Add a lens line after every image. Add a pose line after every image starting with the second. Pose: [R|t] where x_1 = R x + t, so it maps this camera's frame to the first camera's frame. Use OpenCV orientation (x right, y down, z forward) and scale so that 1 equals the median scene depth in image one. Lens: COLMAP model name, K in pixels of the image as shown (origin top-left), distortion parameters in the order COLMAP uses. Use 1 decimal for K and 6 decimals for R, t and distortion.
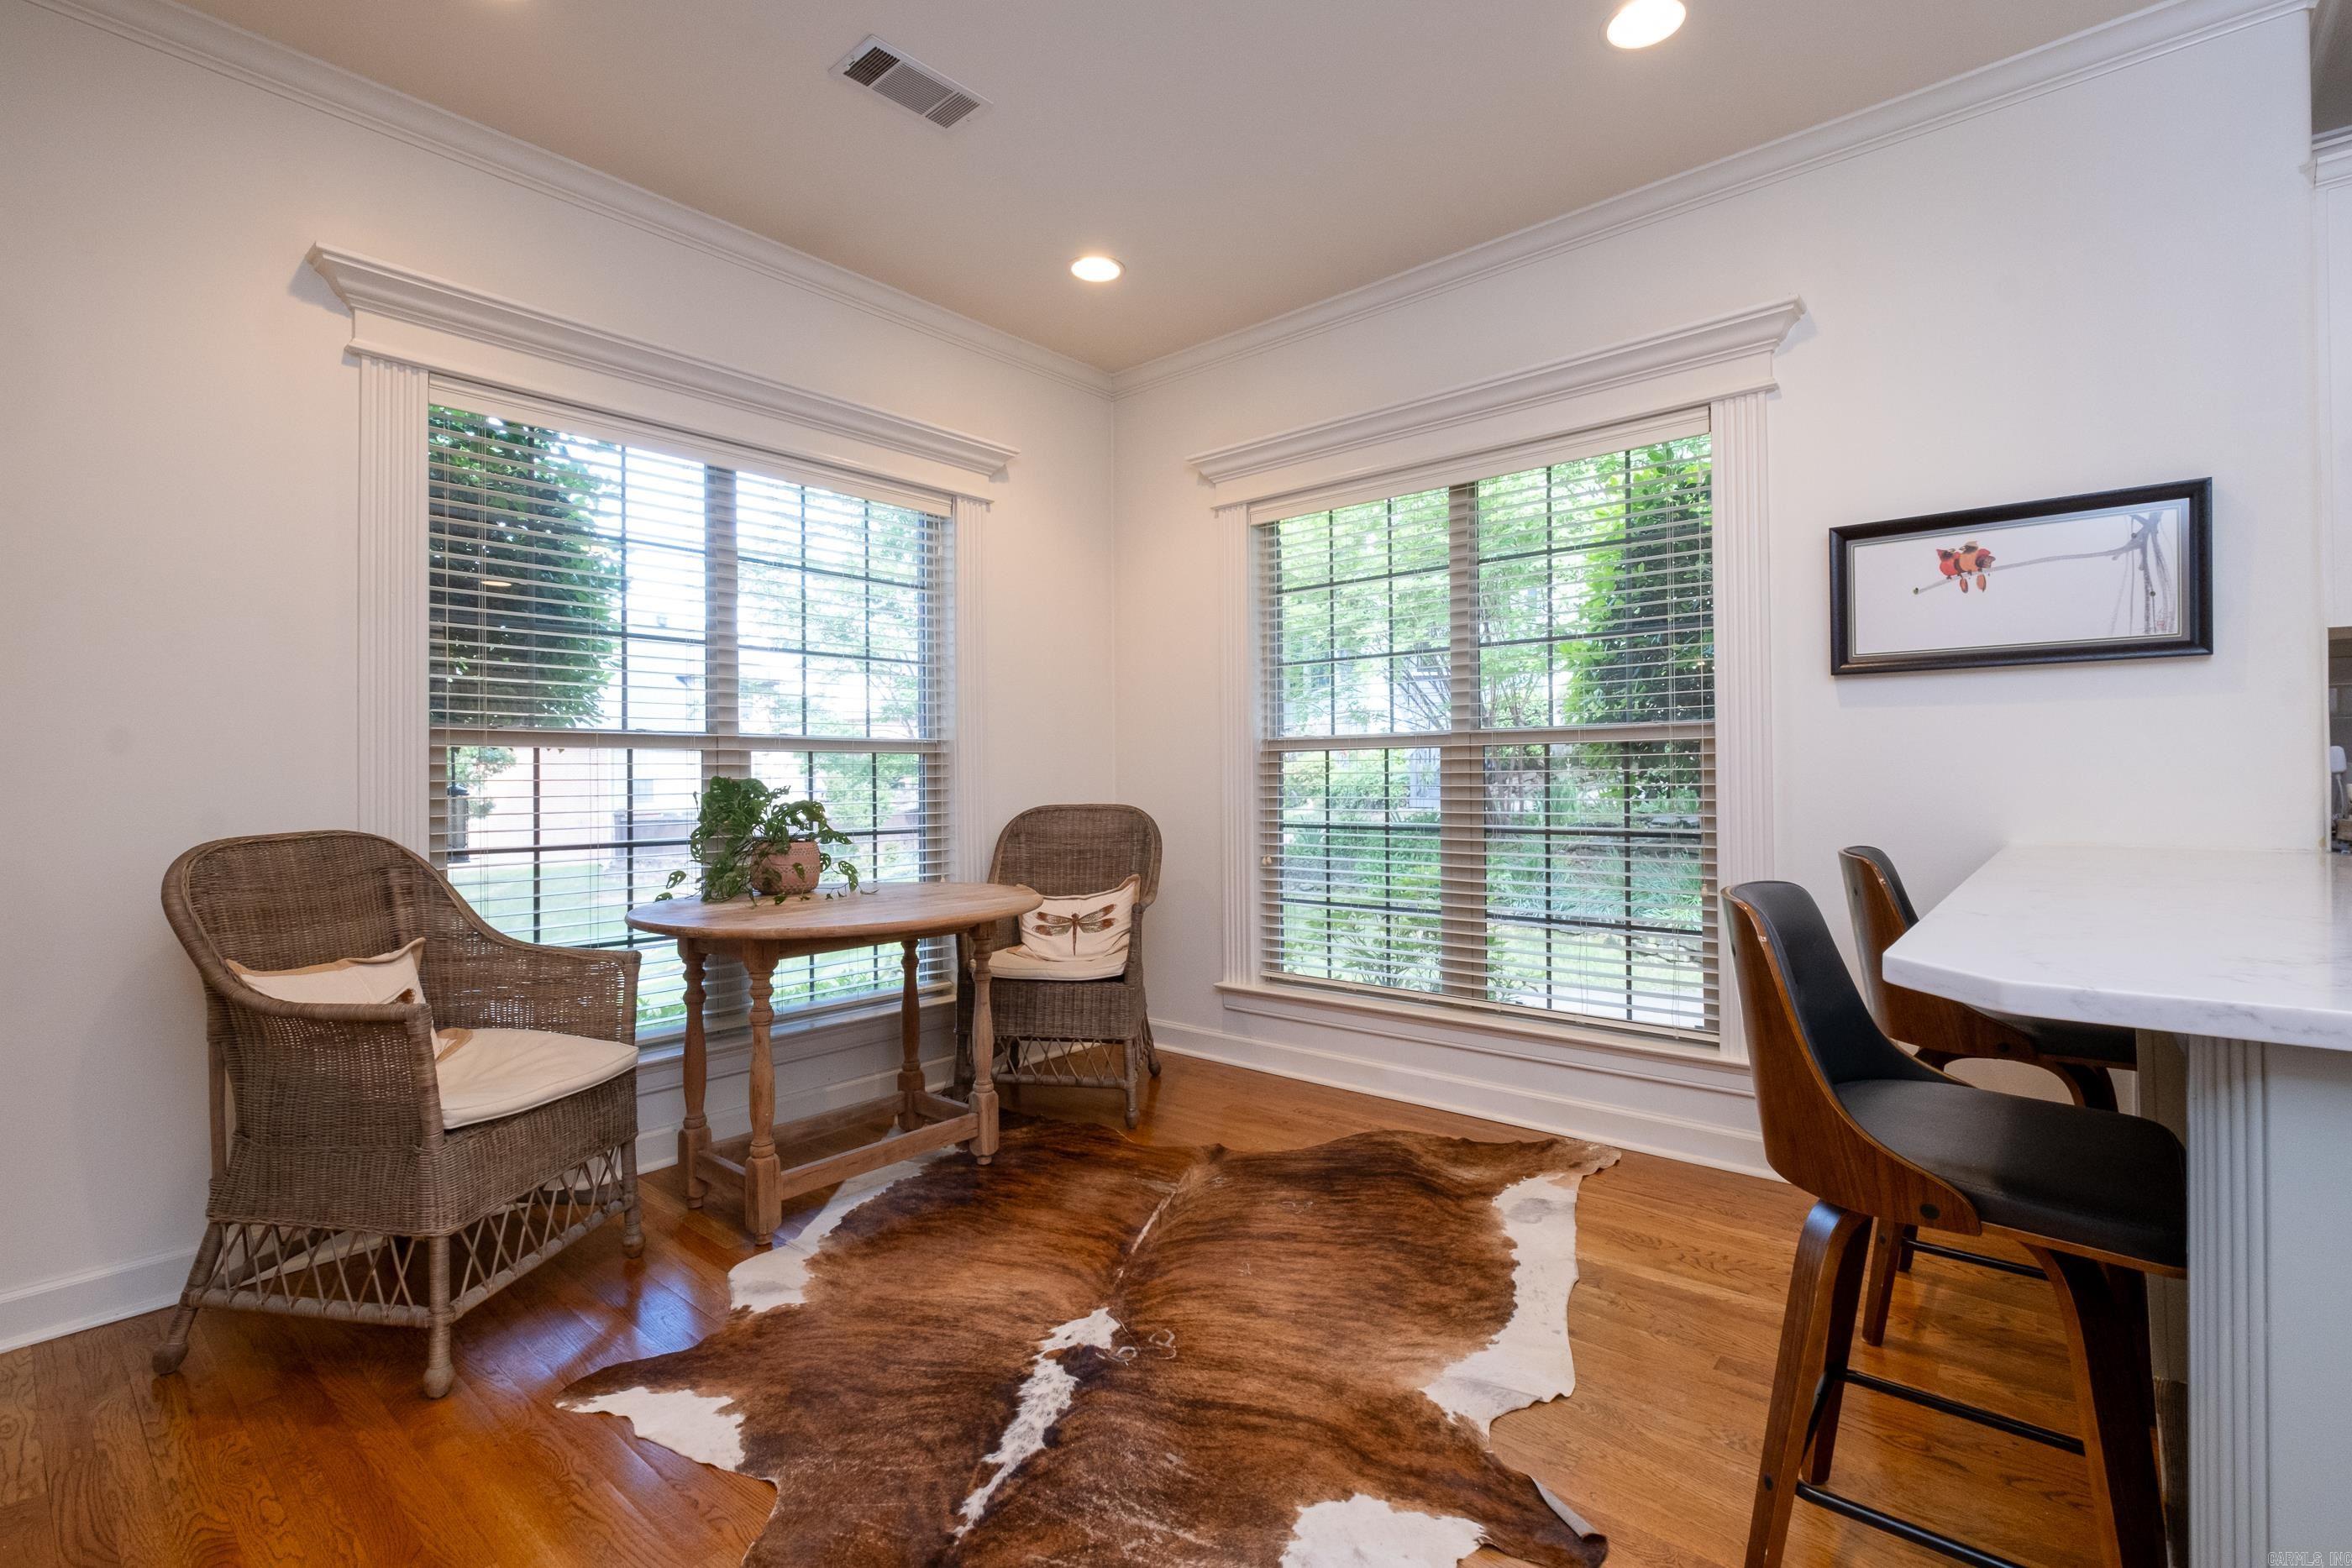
lens RADIAL K [[1045.2, 0, 1171.5], [0, 1045.2, 774.7], [0, 0, 1]] dist [-0.003851, -0.000457]
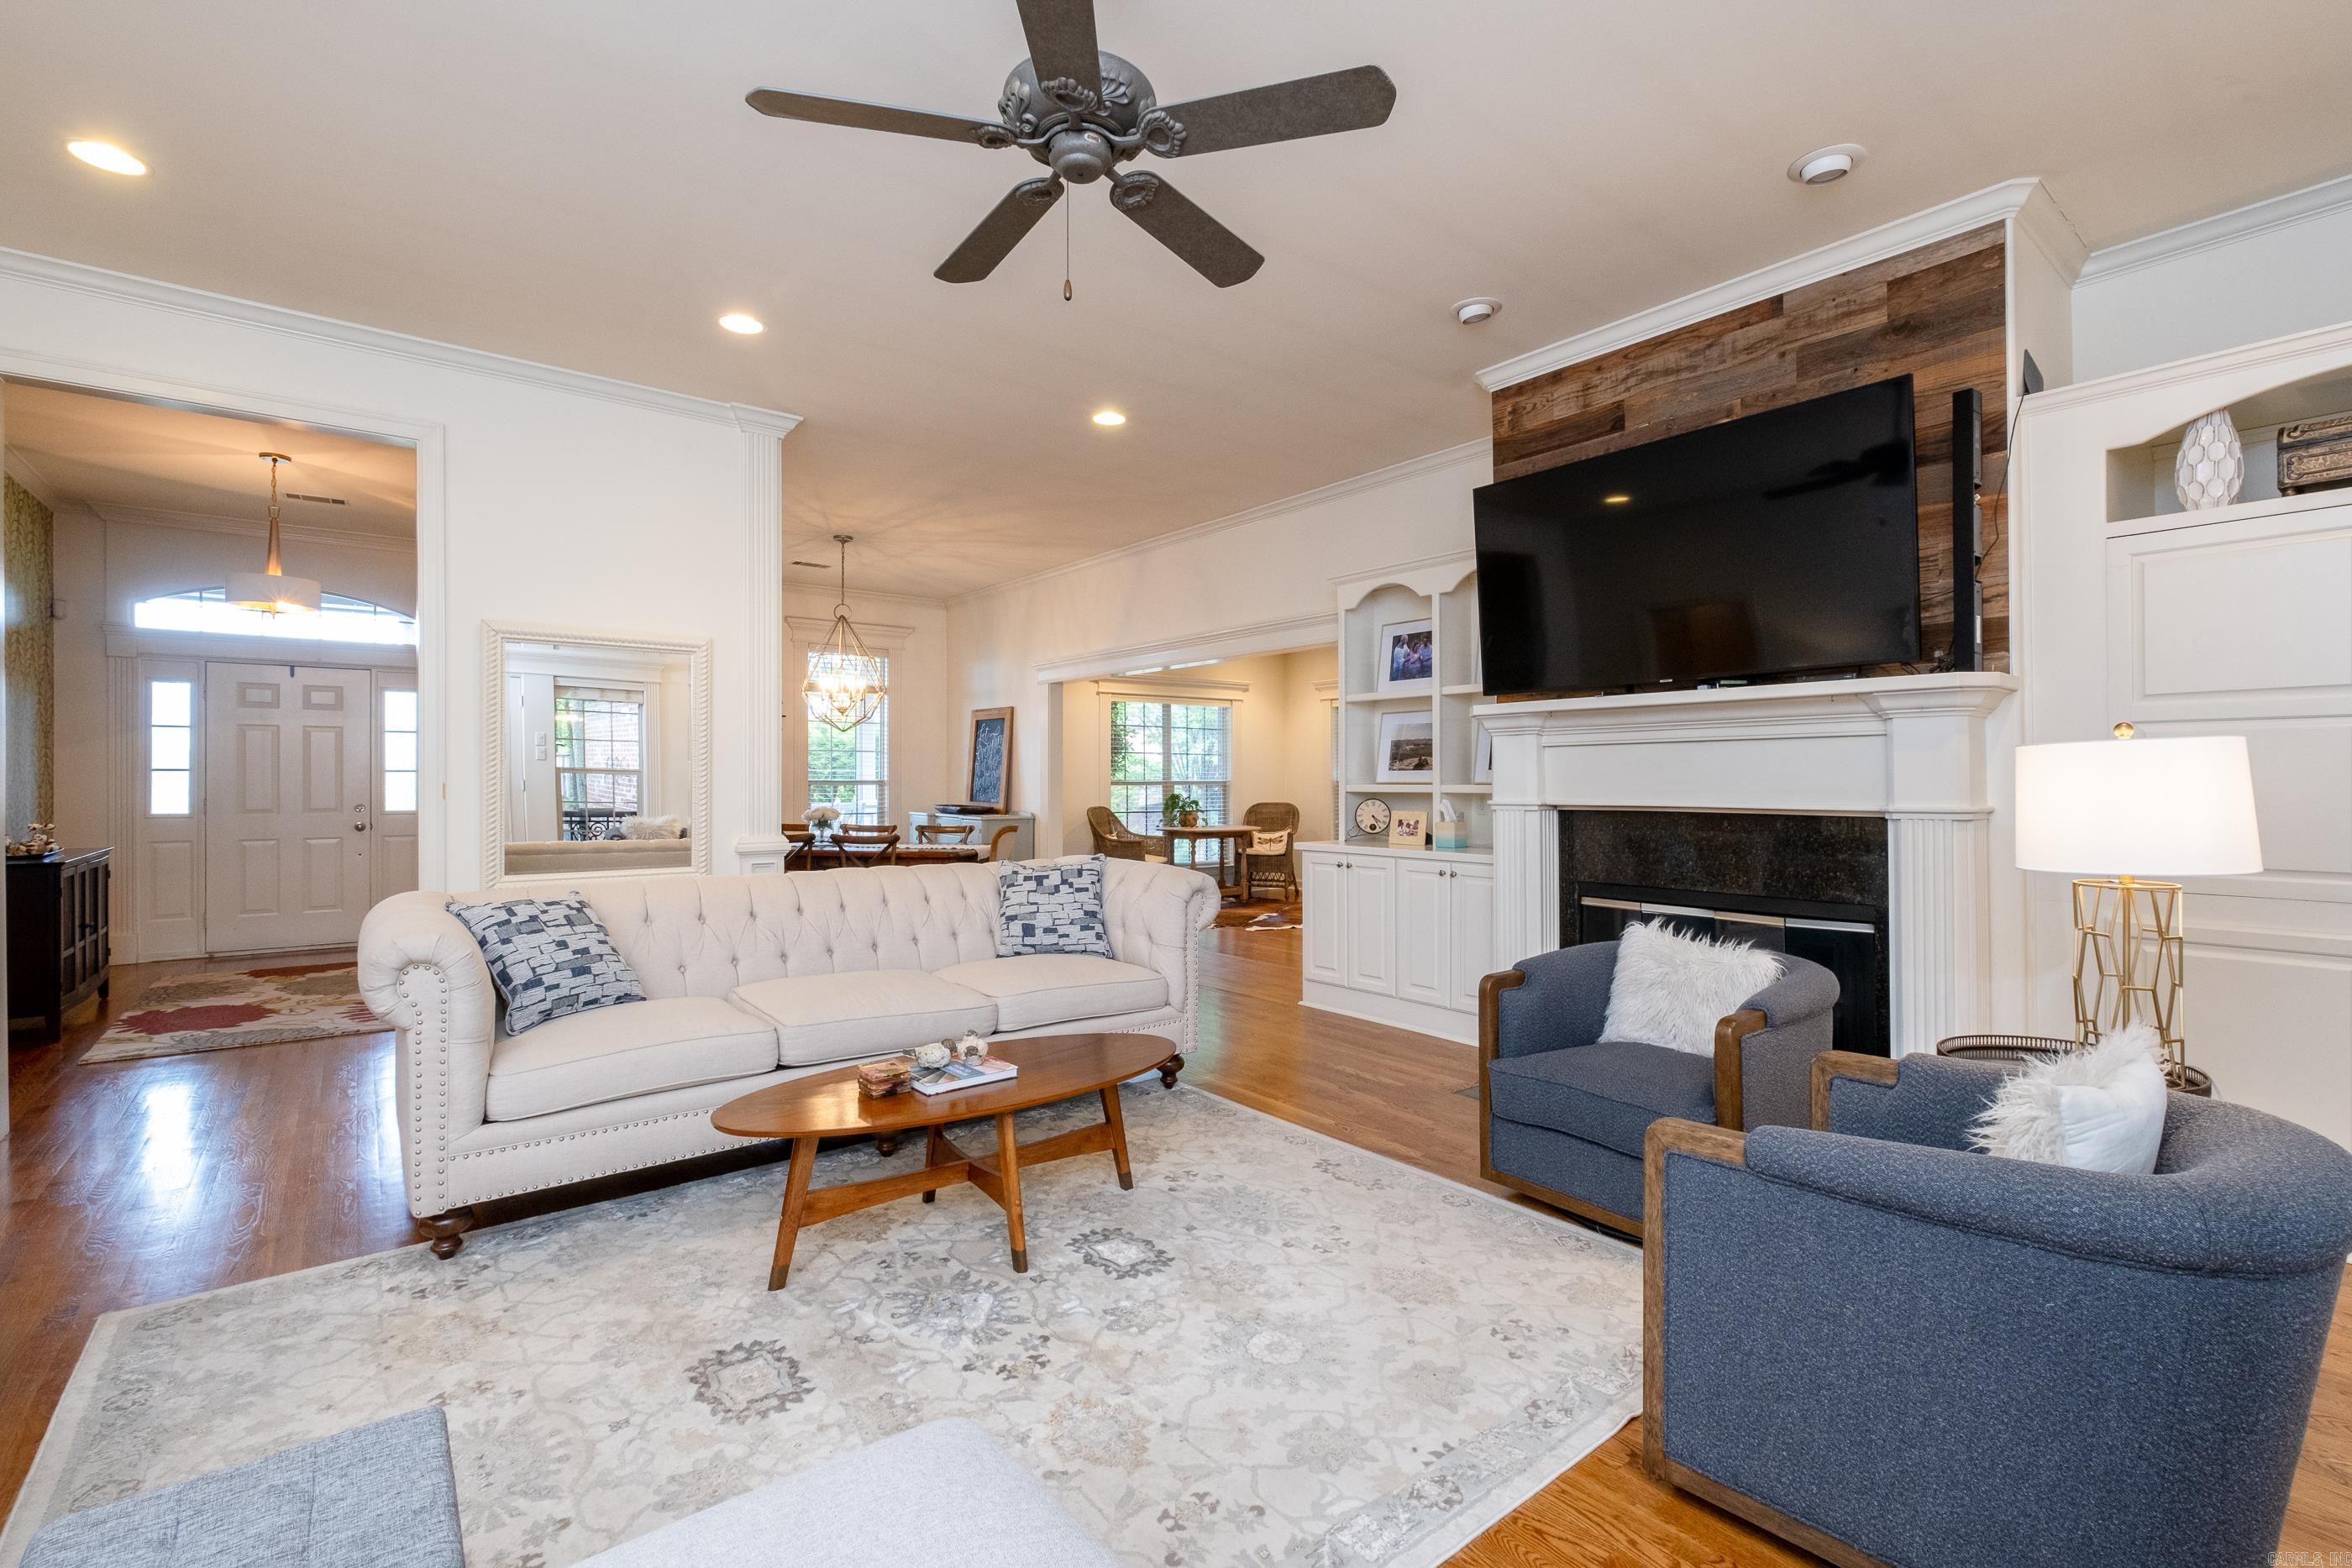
lens RADIAL K [[1045.2, 0, 1171.5], [0, 1045.2, 774.7], [0, 0, 1]] dist [-0.003851, -0.000457]
pose [[0.982474, 0.008735, -0.186197, 0.266605], [-0.008483, 0.999962, 0.002152, -0.078729], [0.186208, -0.000535, 0.982510, -2.863715]]
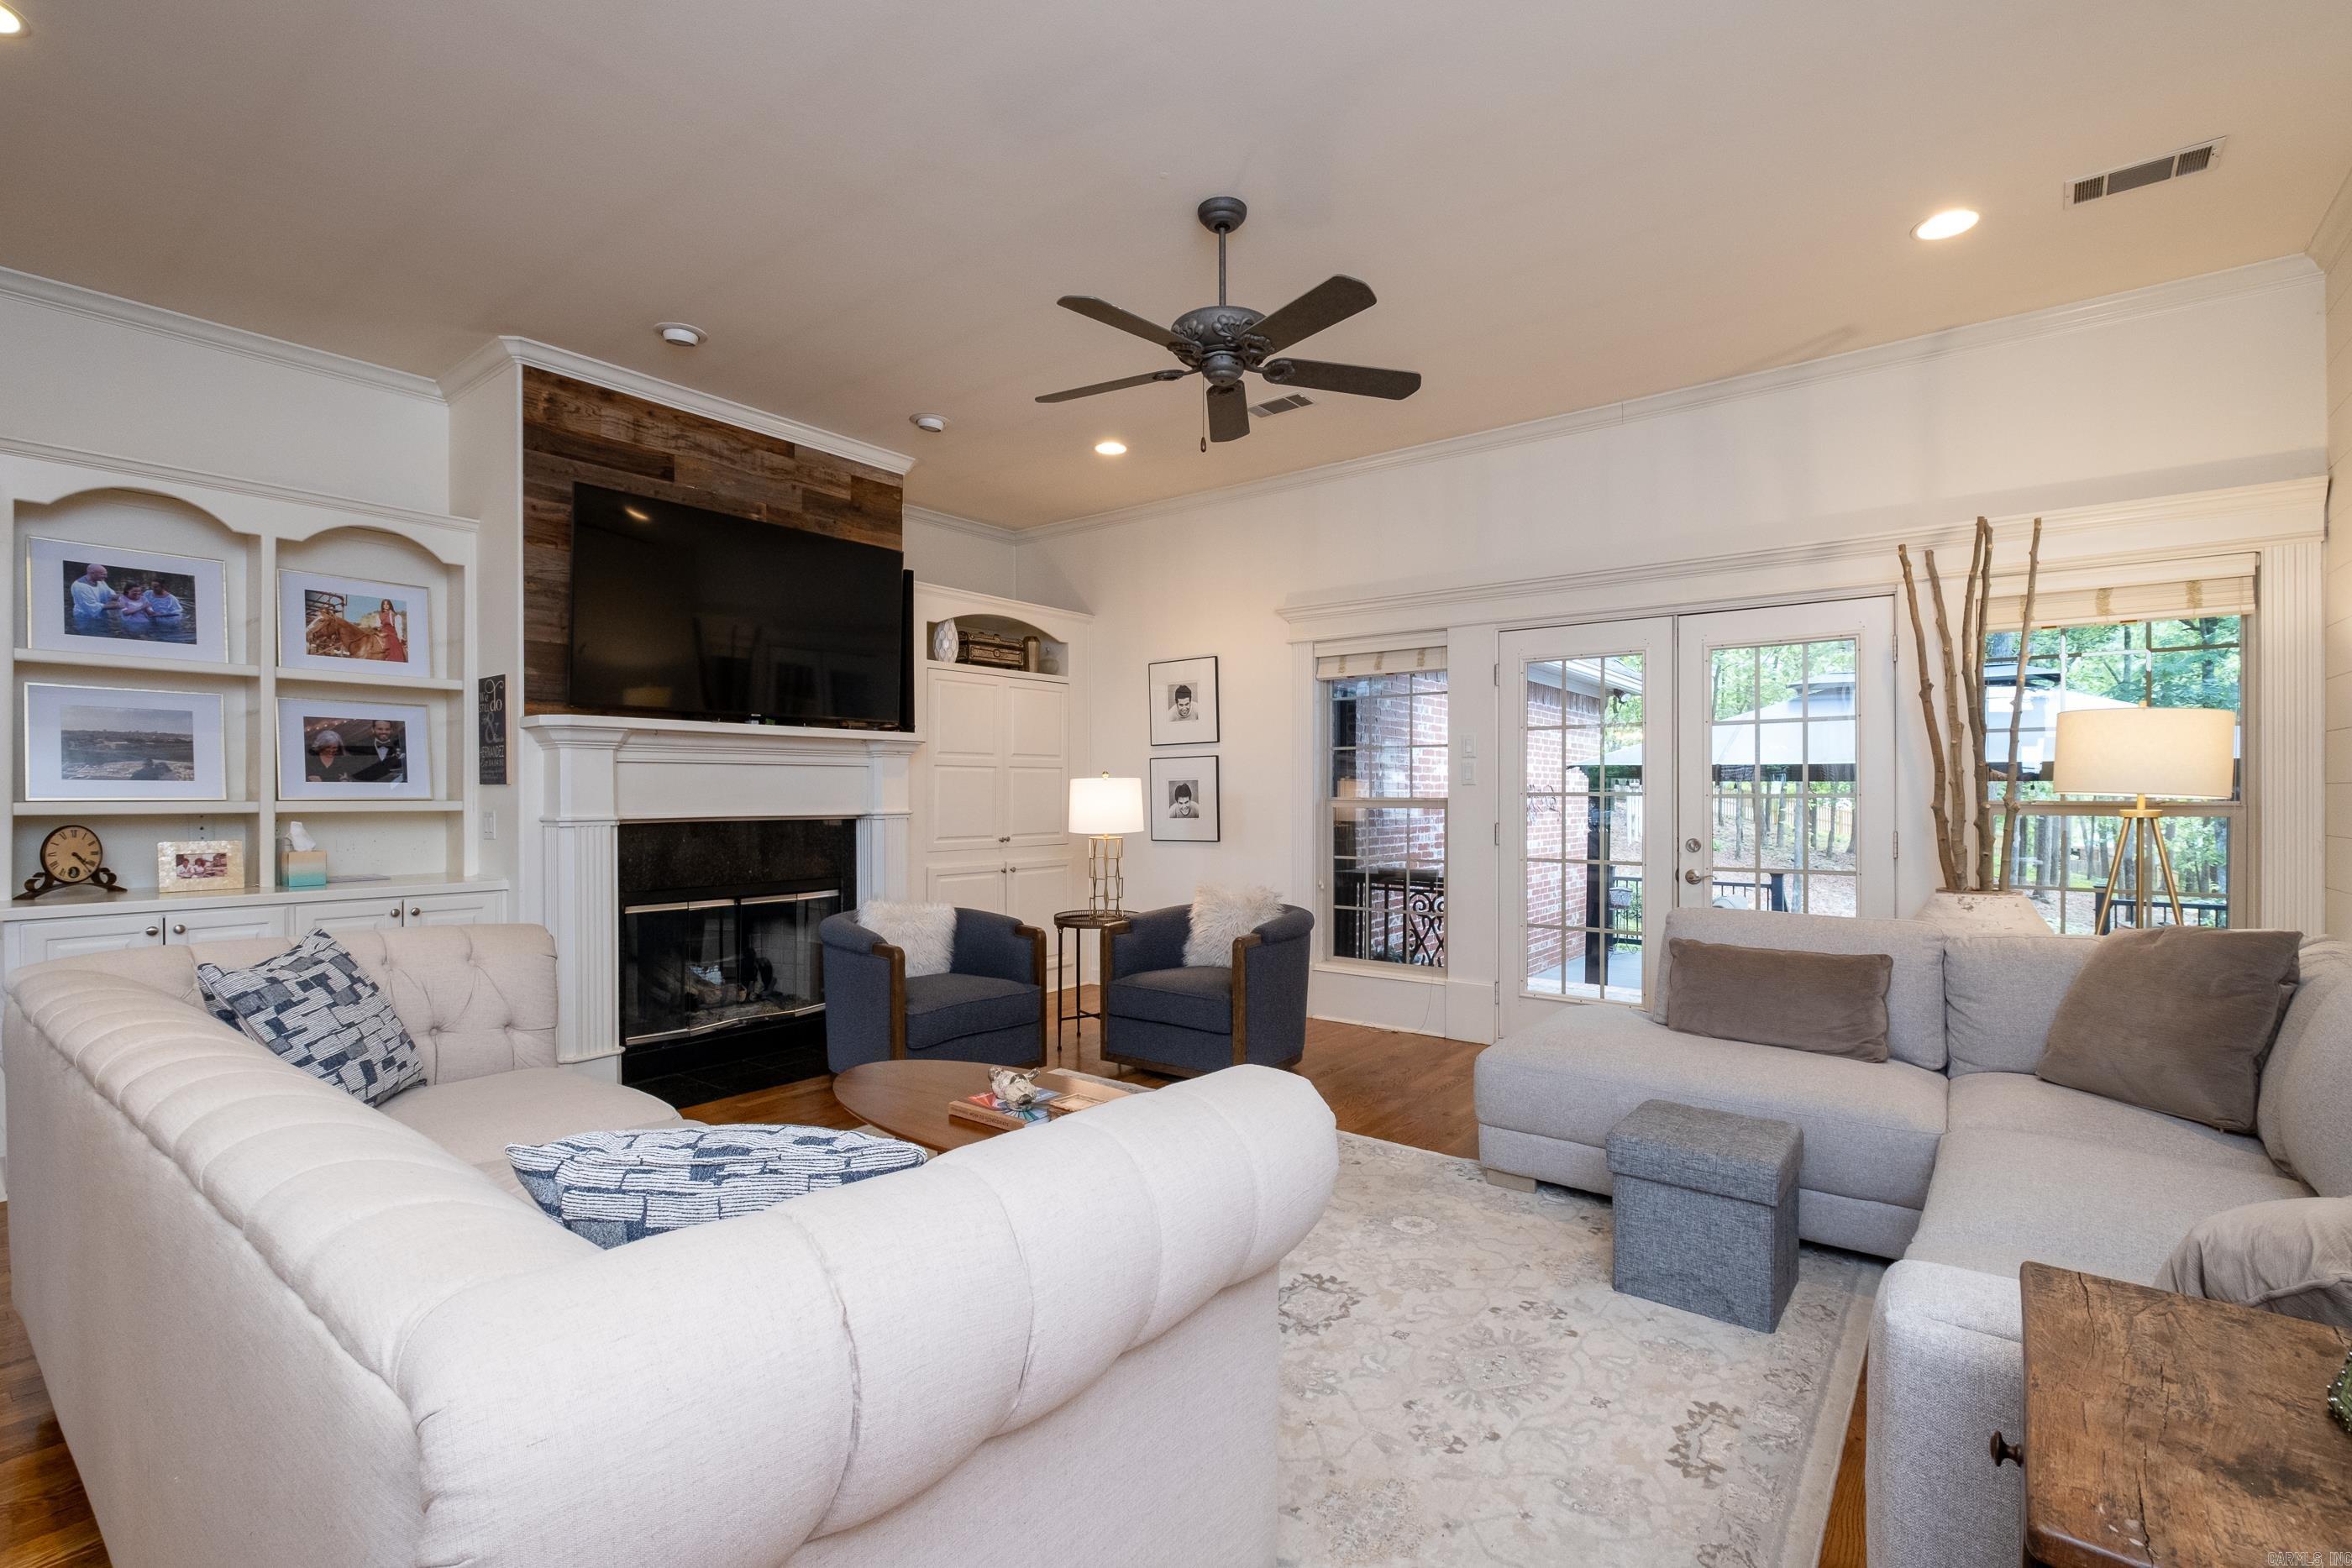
lens RADIAL K [[1046.8, 0, 1185.5], [0, 1046.8, 796.9], [0, 0, 1]] dist [0.001282, -0.000045]
pose [[-0.055872, 0.006951, 0.998414, -1.167714], [-0.006327, 0.999953, -0.007316, -0.062990], [-0.998418, -0.006726, -0.055826, -1.956763]]
